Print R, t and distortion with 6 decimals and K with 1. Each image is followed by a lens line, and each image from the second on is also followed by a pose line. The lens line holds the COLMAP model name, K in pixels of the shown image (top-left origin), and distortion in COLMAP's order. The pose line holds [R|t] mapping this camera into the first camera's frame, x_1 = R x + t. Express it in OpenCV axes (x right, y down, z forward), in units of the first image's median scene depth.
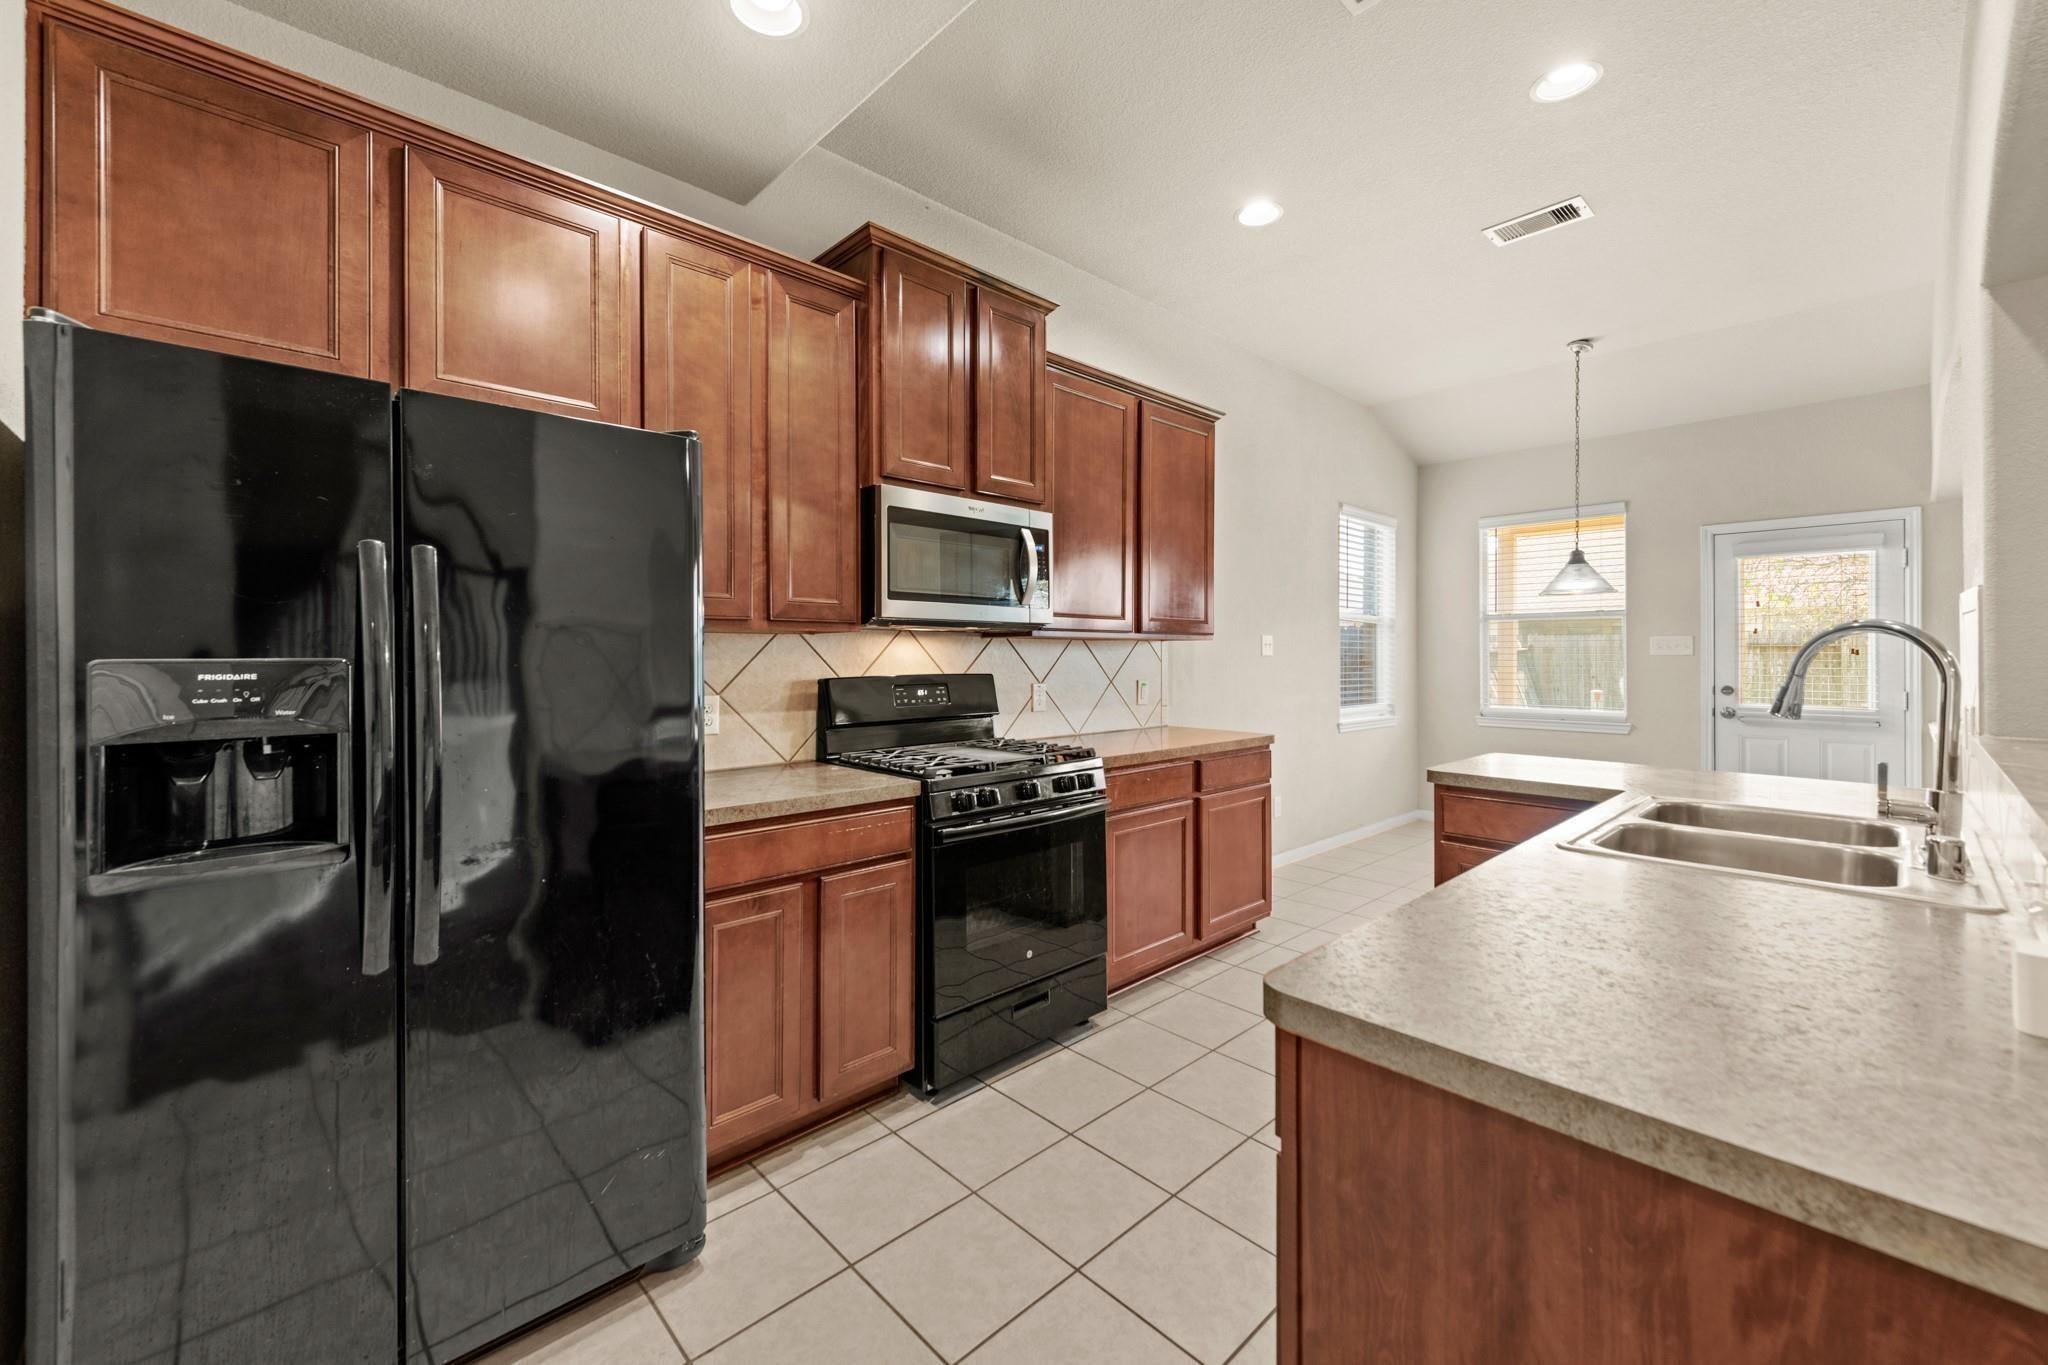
lens RADIAL K [[809.7, 0, 1027.3], [0, 809.7, 666.6], [0, 0, 1]] dist [0.003749, 0.000166]
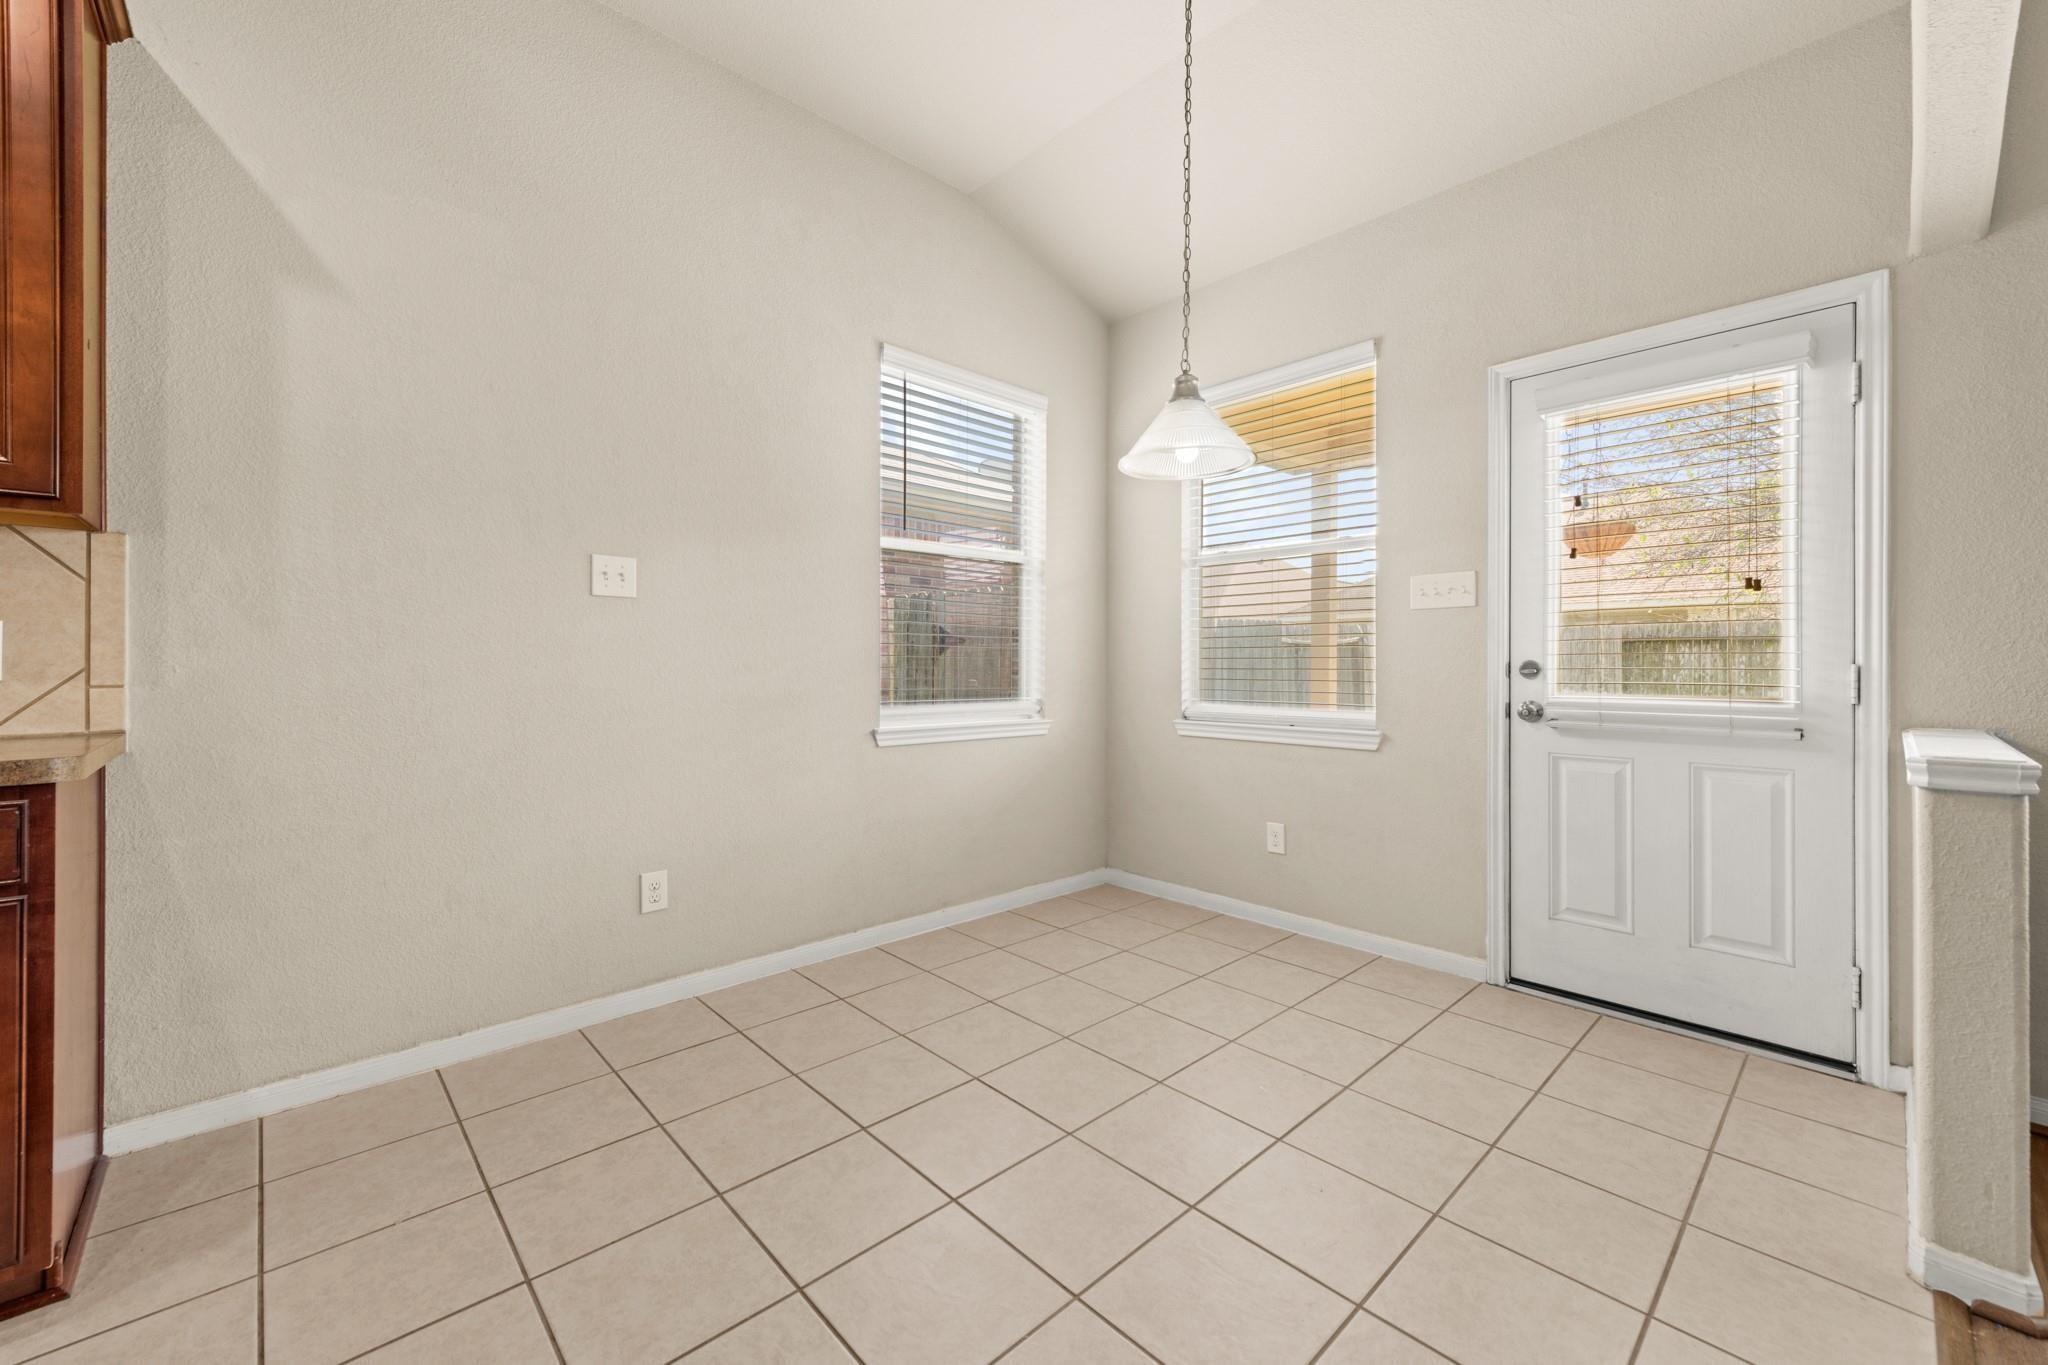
lens RADIAL K [[809.7, 0, 1020.1], [0, 809.7, 678.7], [0, 0, 1]] dist [0.003749, 0.000166]
pose [[0.999998, 0.001367, 0.001568, 0.492281], [-0.001378, 0.999971, 0.007450, 0.029835], [-0.001557, -0.007452, 0.999971, 0.437223]]
